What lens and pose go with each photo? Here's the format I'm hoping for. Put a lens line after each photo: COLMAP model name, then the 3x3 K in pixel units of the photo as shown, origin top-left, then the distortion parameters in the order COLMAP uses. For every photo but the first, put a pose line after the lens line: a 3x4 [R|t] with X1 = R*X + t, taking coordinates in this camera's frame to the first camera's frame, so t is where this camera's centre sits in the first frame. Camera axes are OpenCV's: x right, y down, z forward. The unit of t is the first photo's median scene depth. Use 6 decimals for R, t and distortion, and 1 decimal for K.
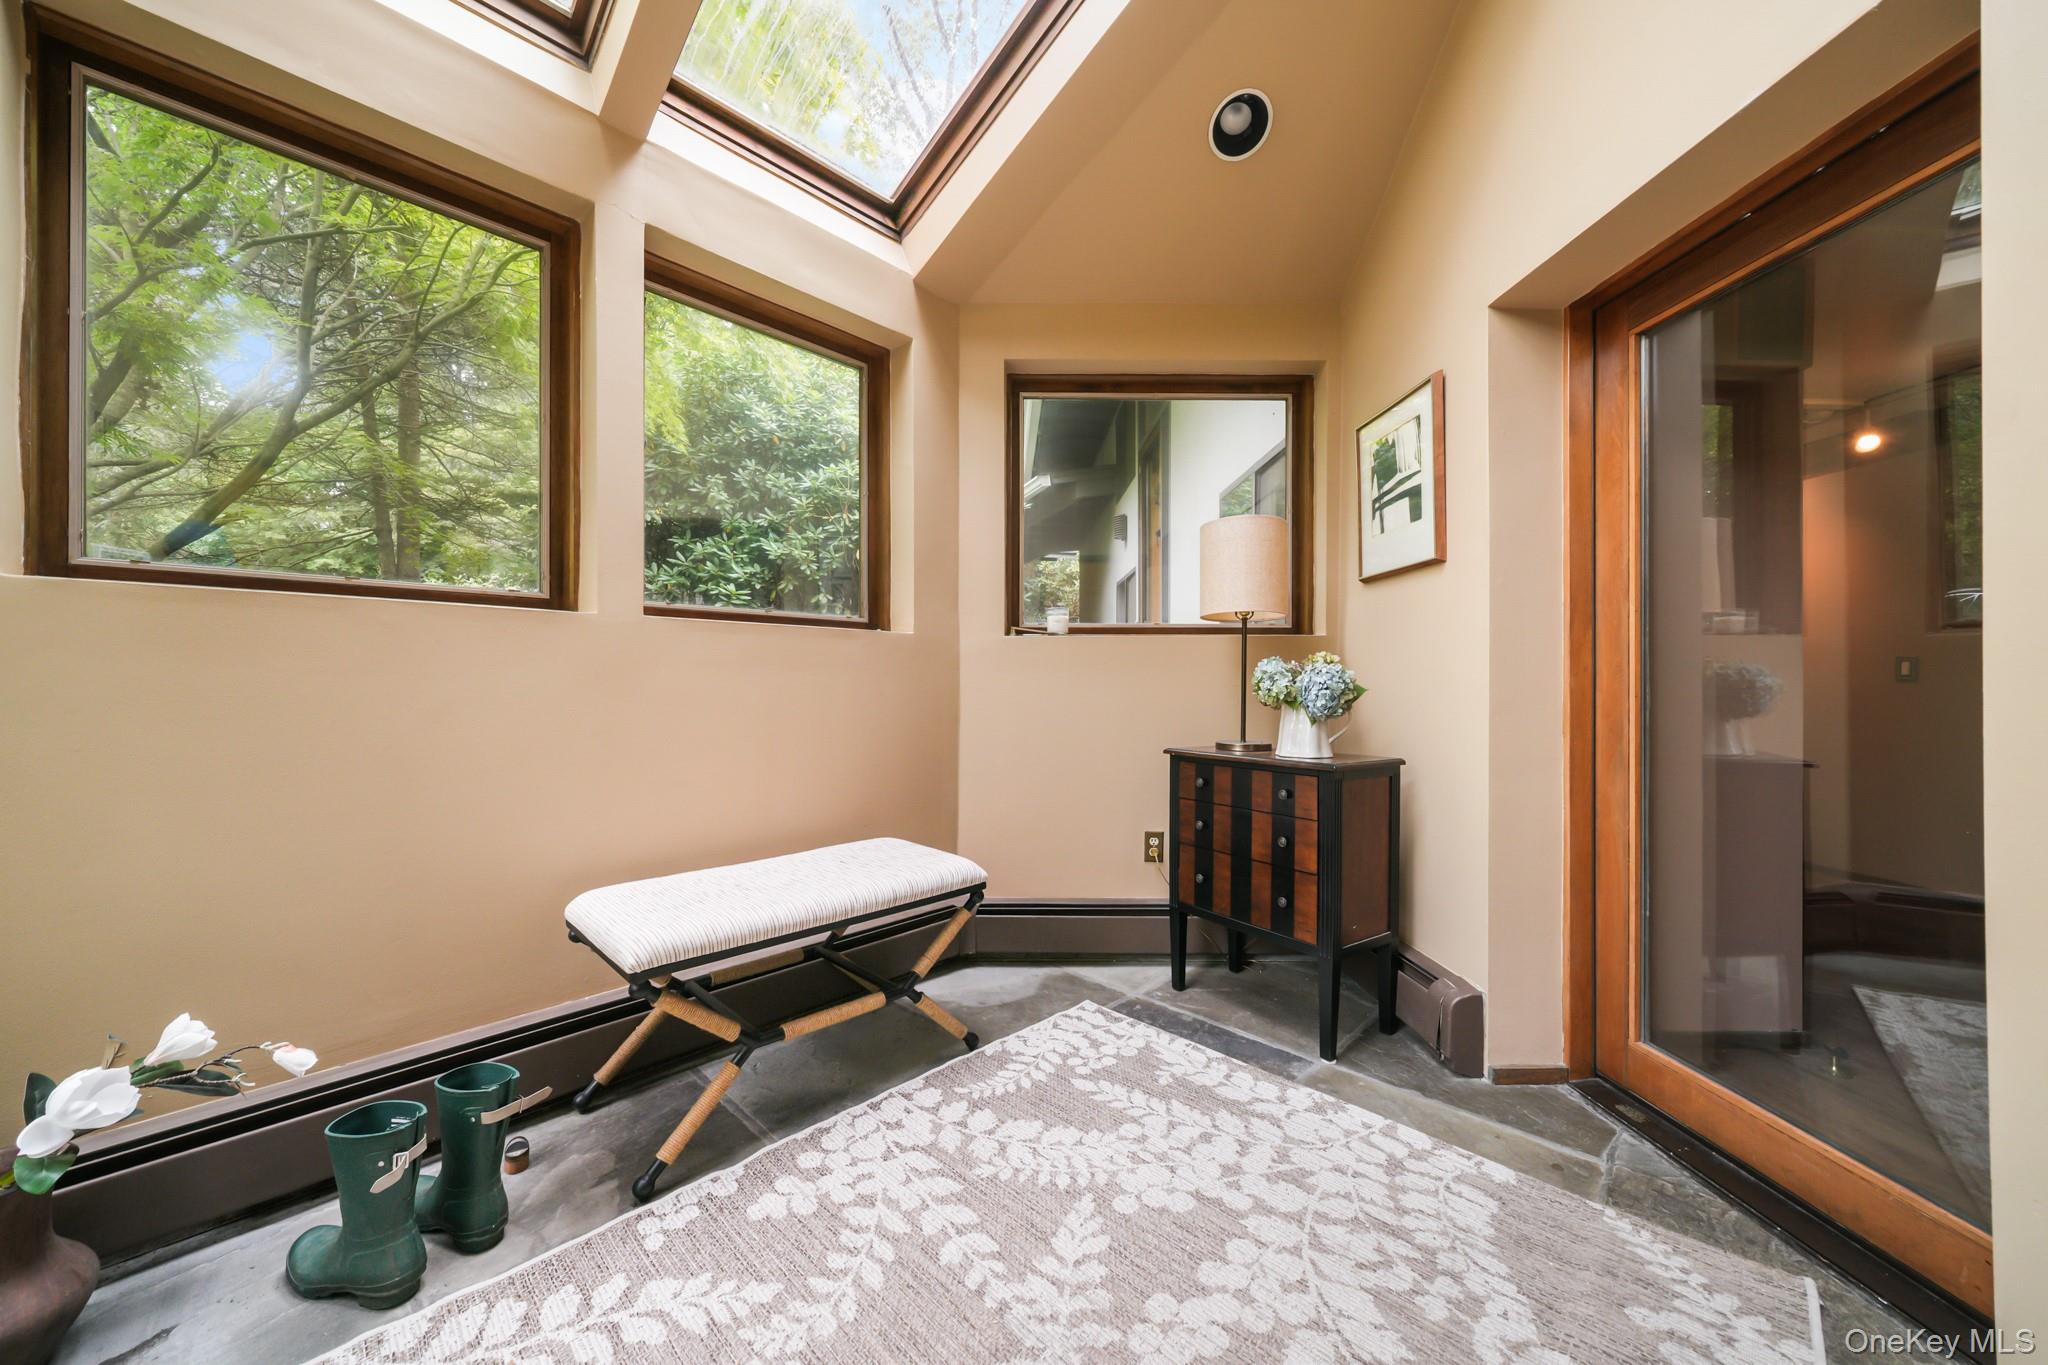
lens RADIAL K [[691.3, 0, 1024.0], [0, 691.3, 682.5], [0, 0, 1]] dist [0.001218, 0.000126]
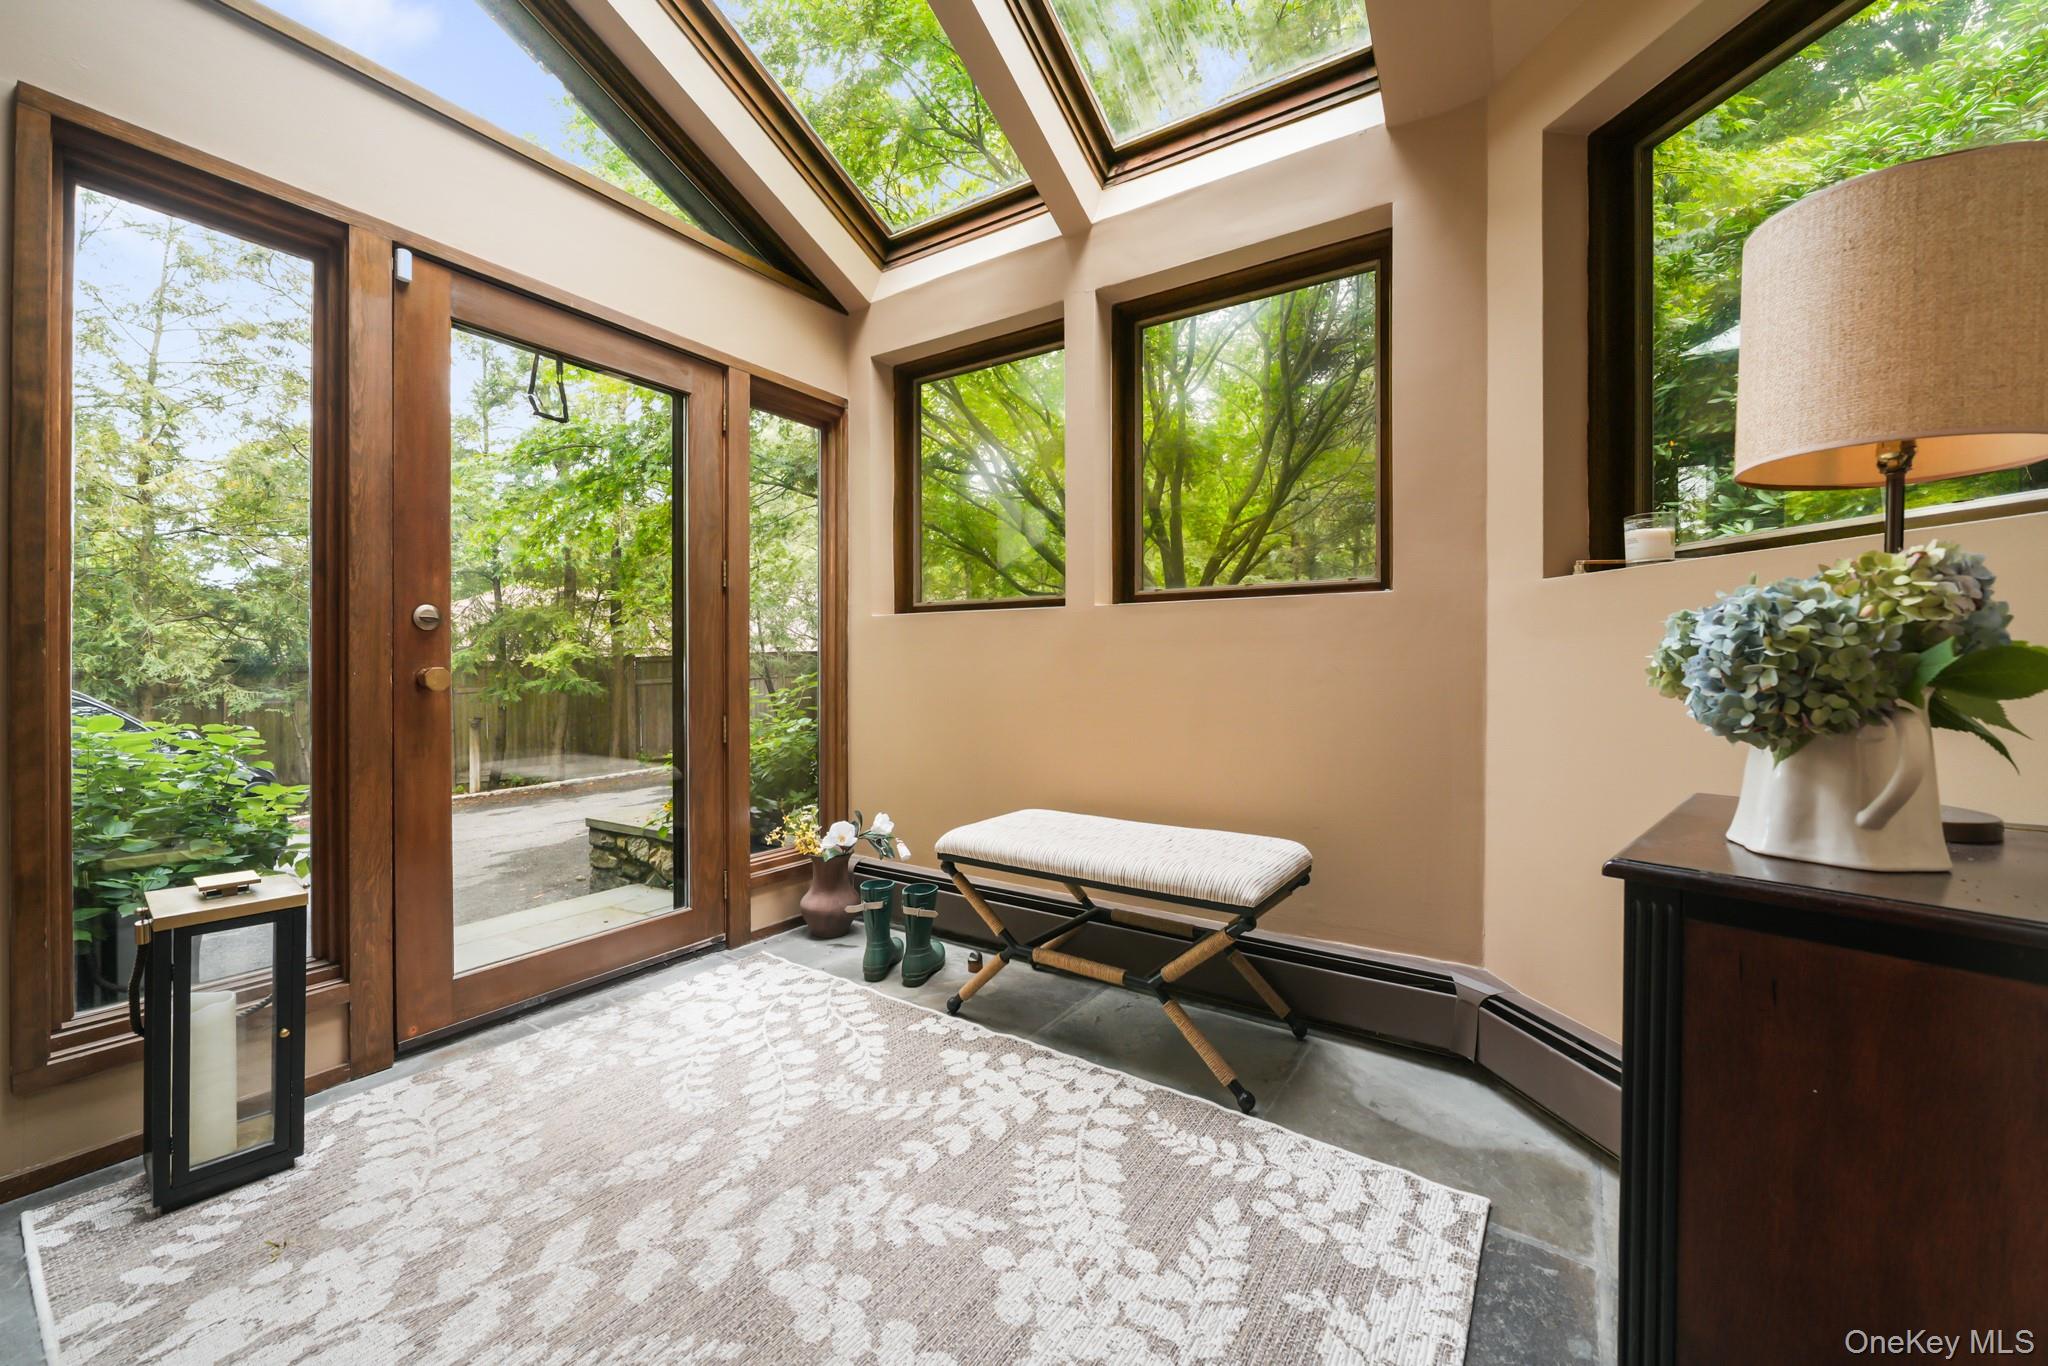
lens RADIAL K [[747.4, 0, 1017.7], [0, 747.4, 669.8], [0, 0, 1]] dist [0.000019, -0.000005]
pose [[0.220482, 0.001824, -0.975389, 0.861664], [0.002803, 0.999993, 0.002503, 0.018028], [0.975387, -0.003285, 0.220476, 0.670359]]
